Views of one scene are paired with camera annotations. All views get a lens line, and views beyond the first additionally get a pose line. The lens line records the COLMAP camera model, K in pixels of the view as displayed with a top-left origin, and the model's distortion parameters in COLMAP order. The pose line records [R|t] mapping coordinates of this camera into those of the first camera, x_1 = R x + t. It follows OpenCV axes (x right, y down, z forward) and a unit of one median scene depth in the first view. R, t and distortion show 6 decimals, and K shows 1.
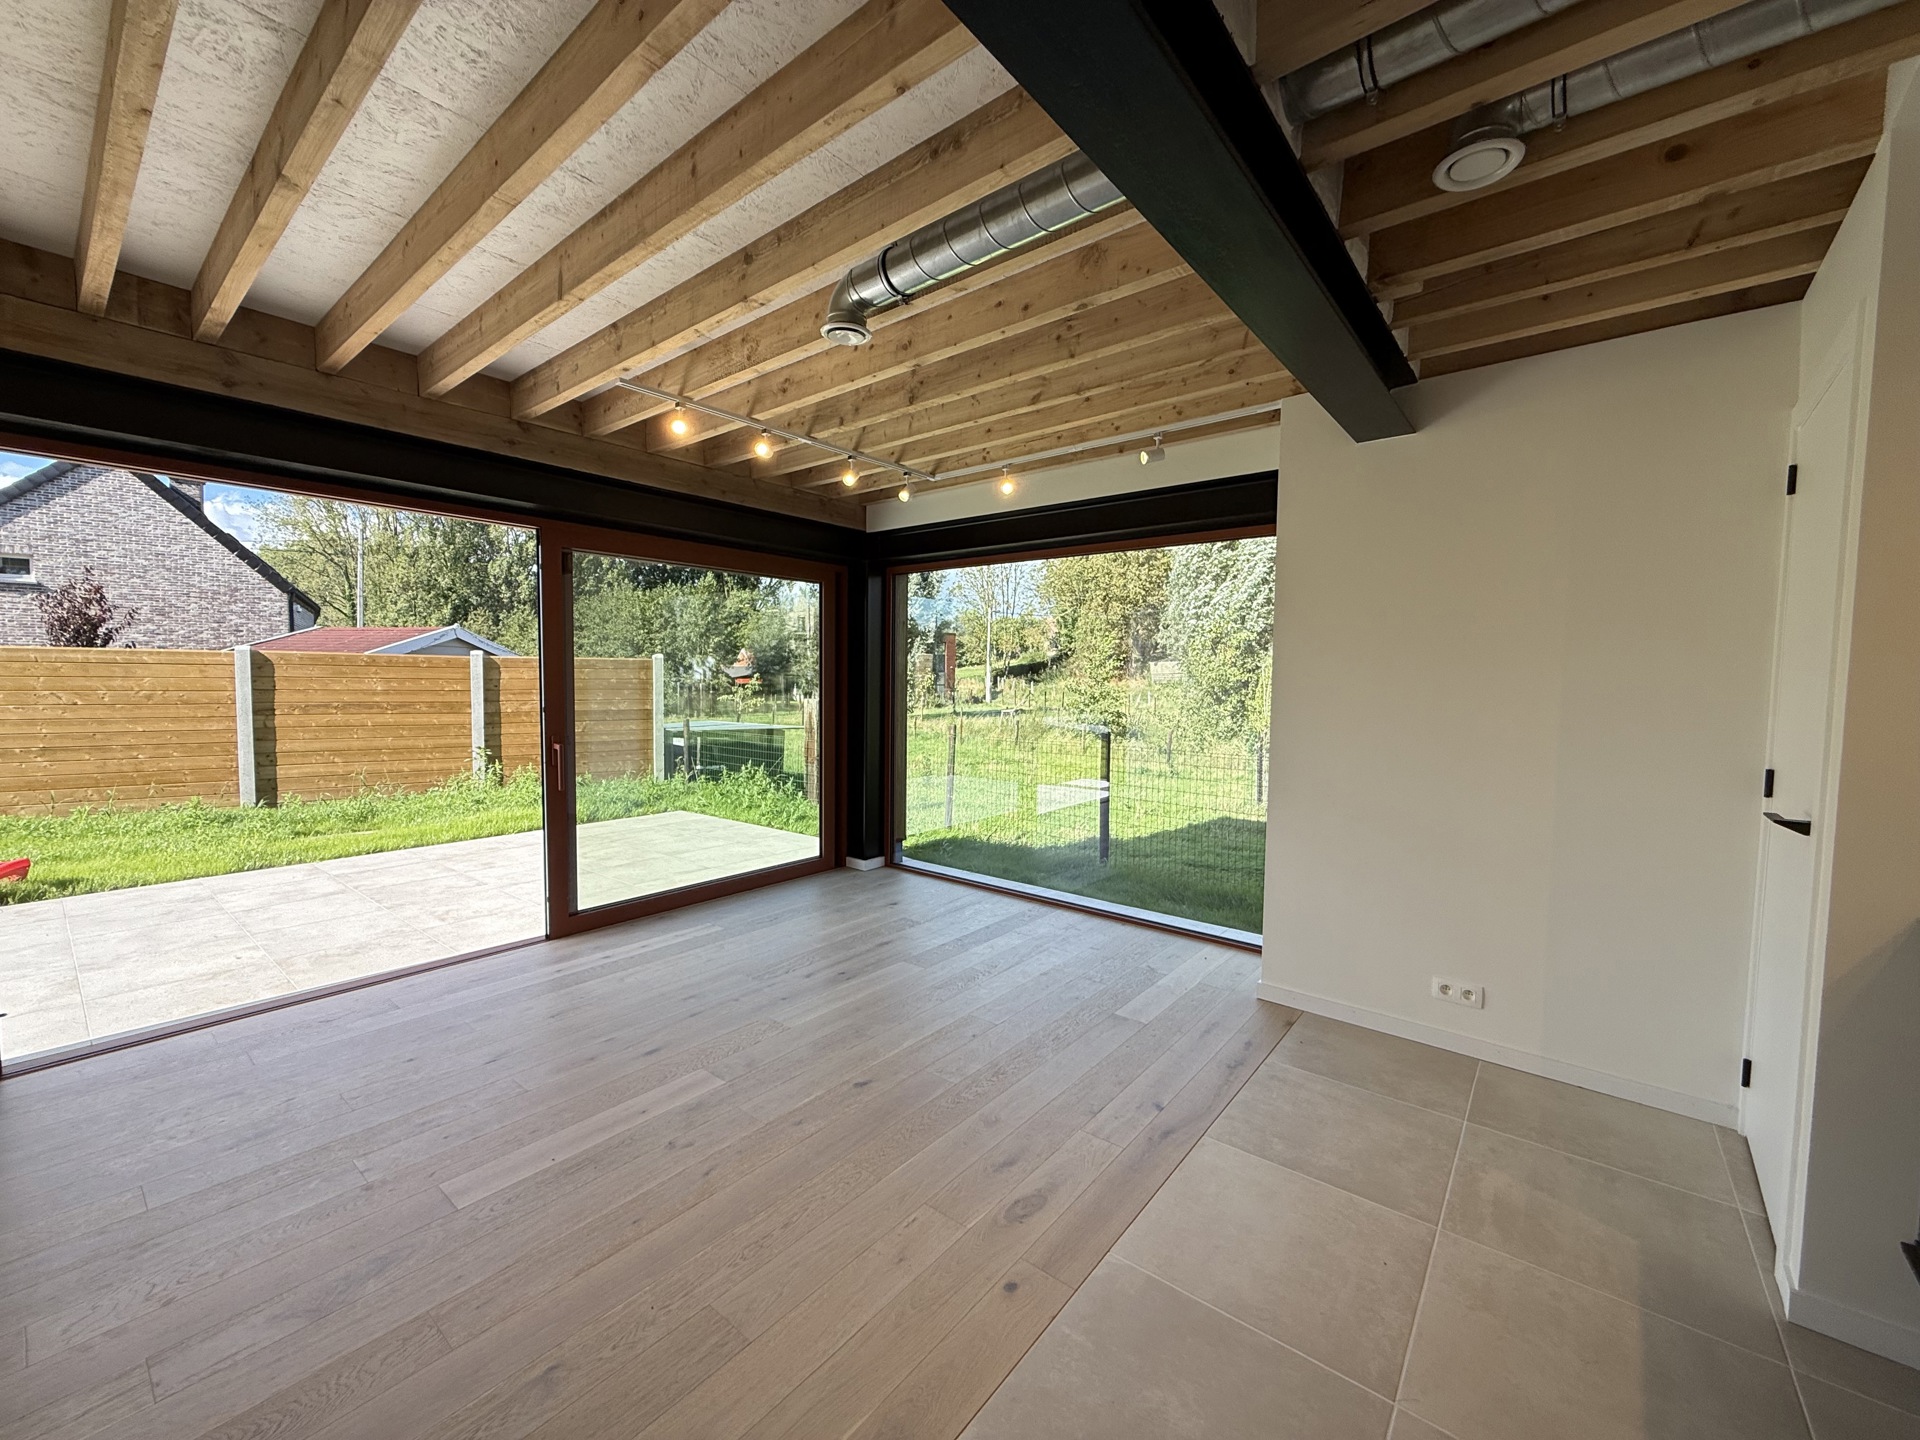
lens RADIAL K [[760.6, 0, 957.4], [0, 760.6, 720.1], [0, 0, 1]] dist [0.000813, 0.000173]
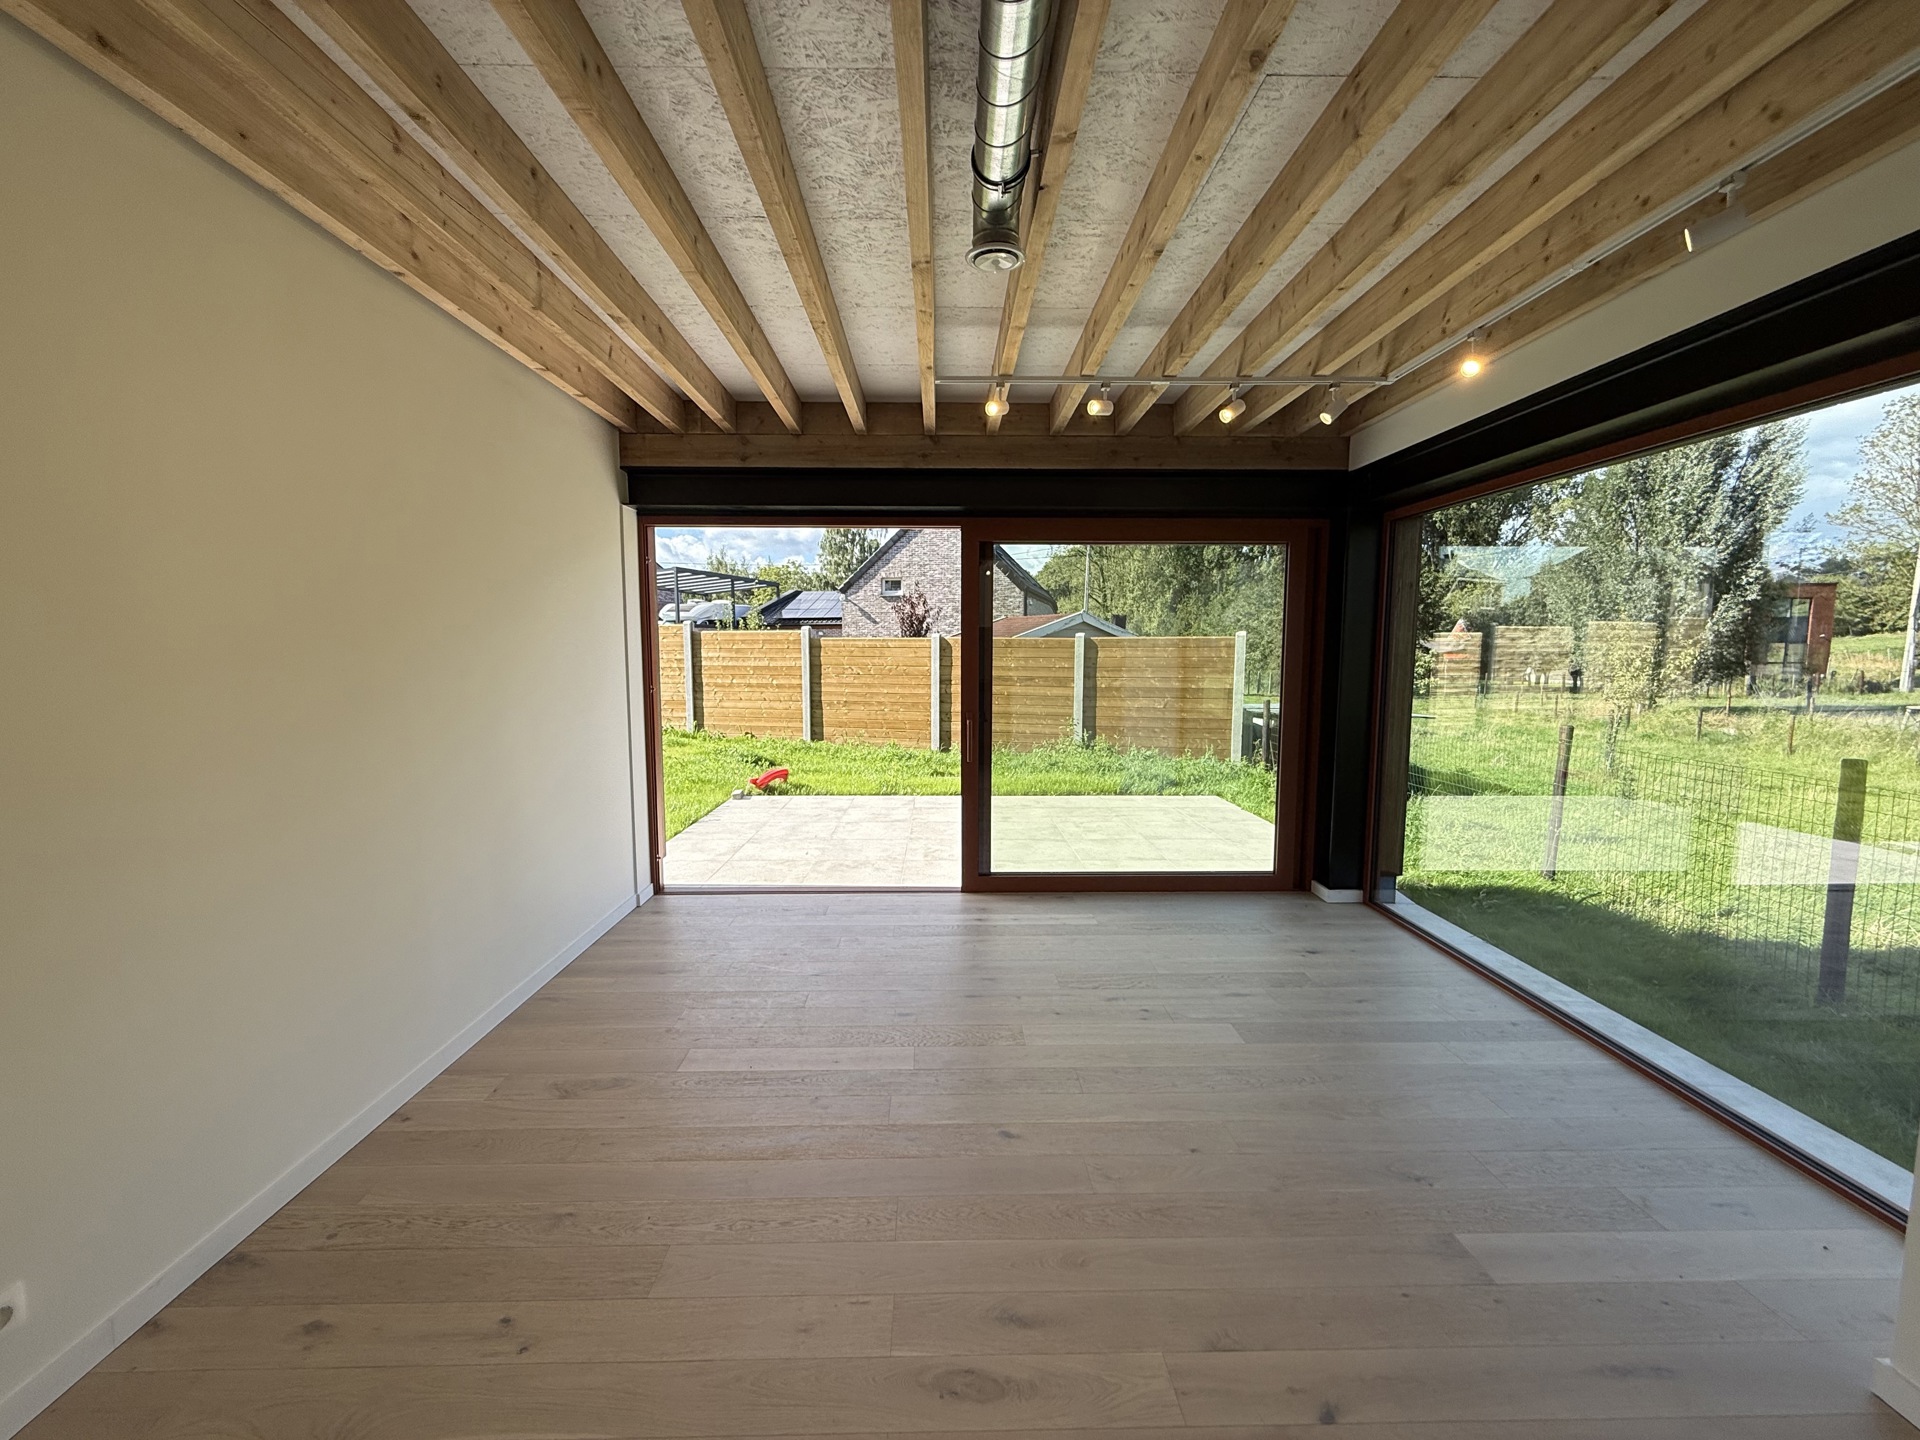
lens RADIAL K [[764.5, 0, 960.0], [0, 764.5, 720.0], [0, 0, 1]] dist [0.000961, 0.000097]
pose [[0.645630, 0.063190, -0.761031, 0.456999], [-0.039223, 0.997999, 0.049590, -0.034263], [0.762642, -0.002167, 0.646817, 0.381171]]
